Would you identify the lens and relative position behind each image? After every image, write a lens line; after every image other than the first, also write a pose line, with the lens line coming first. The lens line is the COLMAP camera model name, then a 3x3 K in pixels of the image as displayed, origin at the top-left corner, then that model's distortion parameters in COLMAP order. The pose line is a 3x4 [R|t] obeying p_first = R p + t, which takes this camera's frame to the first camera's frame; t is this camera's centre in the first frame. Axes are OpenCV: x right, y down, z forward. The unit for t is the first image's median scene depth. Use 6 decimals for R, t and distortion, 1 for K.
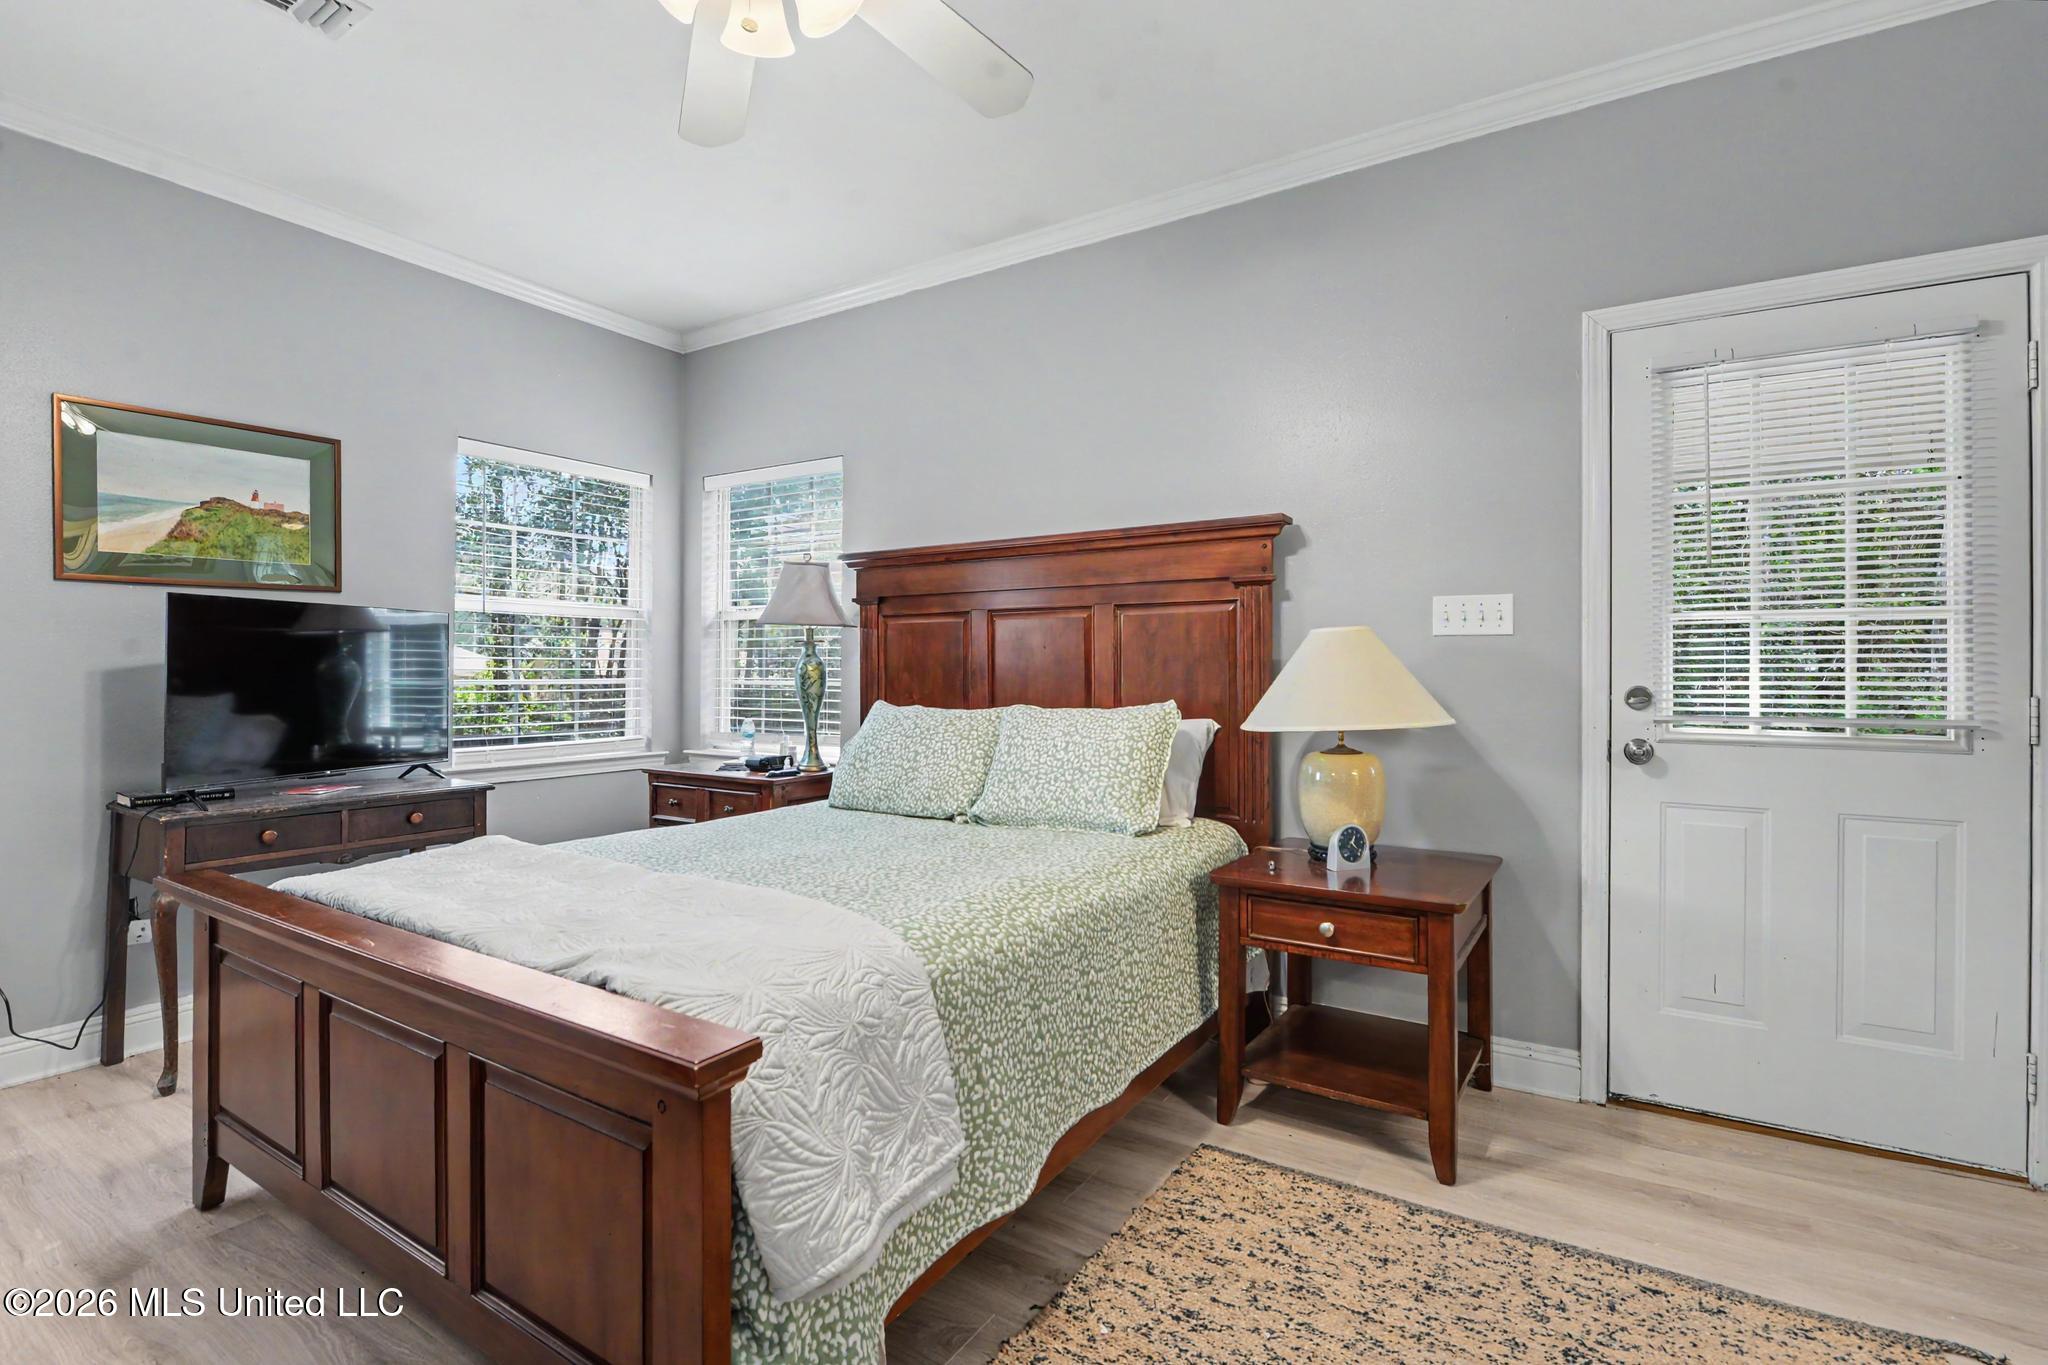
lens RADIAL K [[930.2, 0, 1028.6], [0, 930.2, 676.4], [0, 0, 1]] dist [-0.010257, -0.000029]
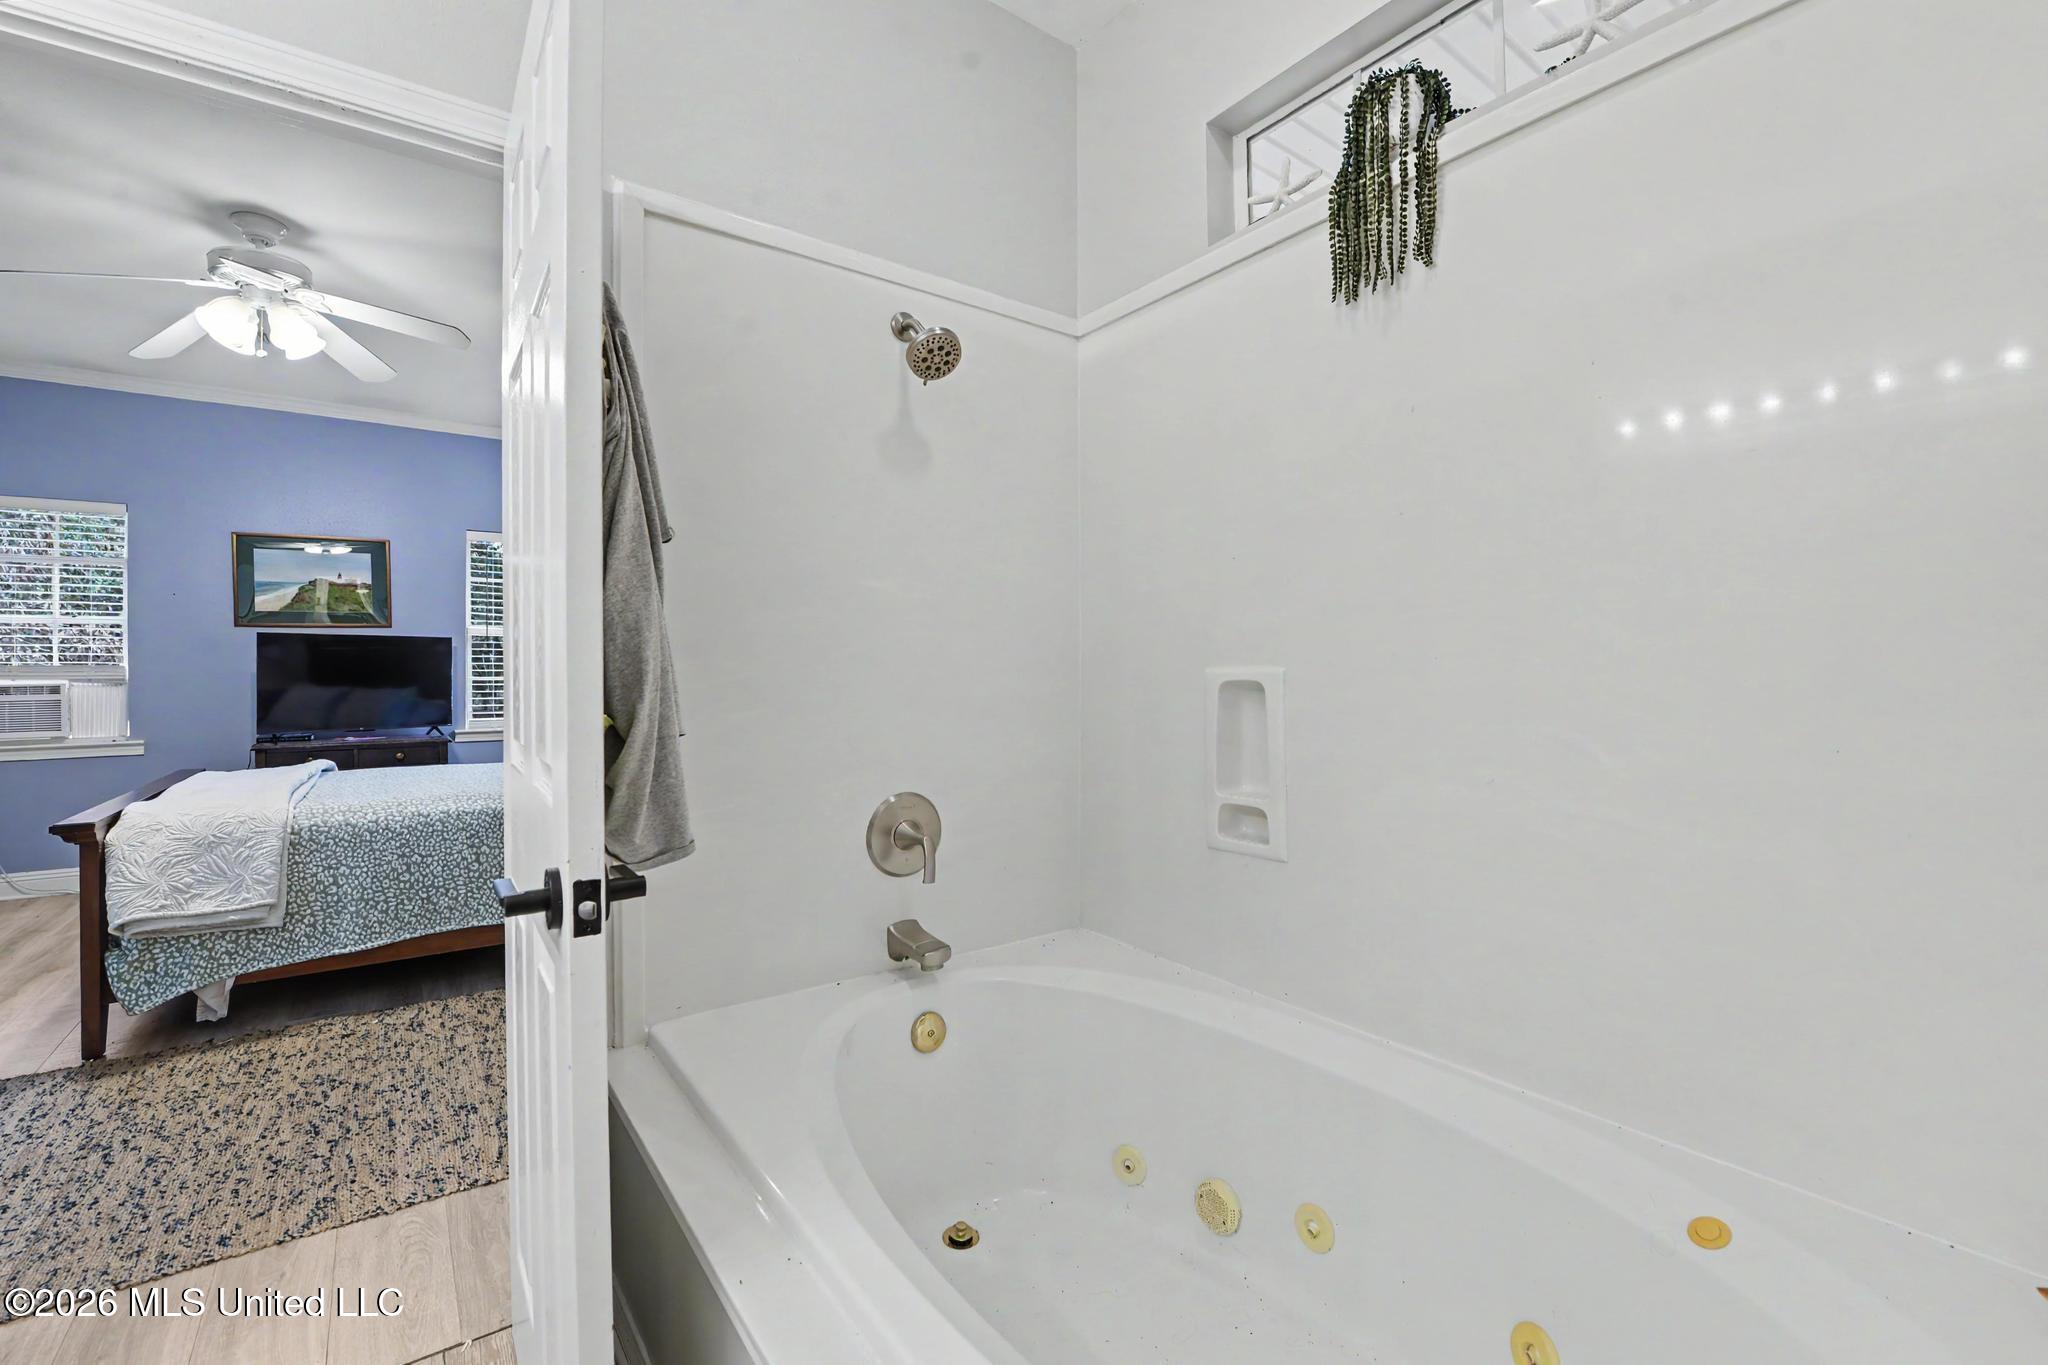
lens RADIAL K [[859.8, 0, 1021.9], [0, 859.8, 678.6], [0, 0, 1]] dist [-0.001221, -0.000057]
pose [[0.926262, 0.001657, -0.376876, 1.166062], [0.001102, 0.999974, 0.007103, -0.003796], [0.376878, -0.006994, 0.926237, -0.073200]]
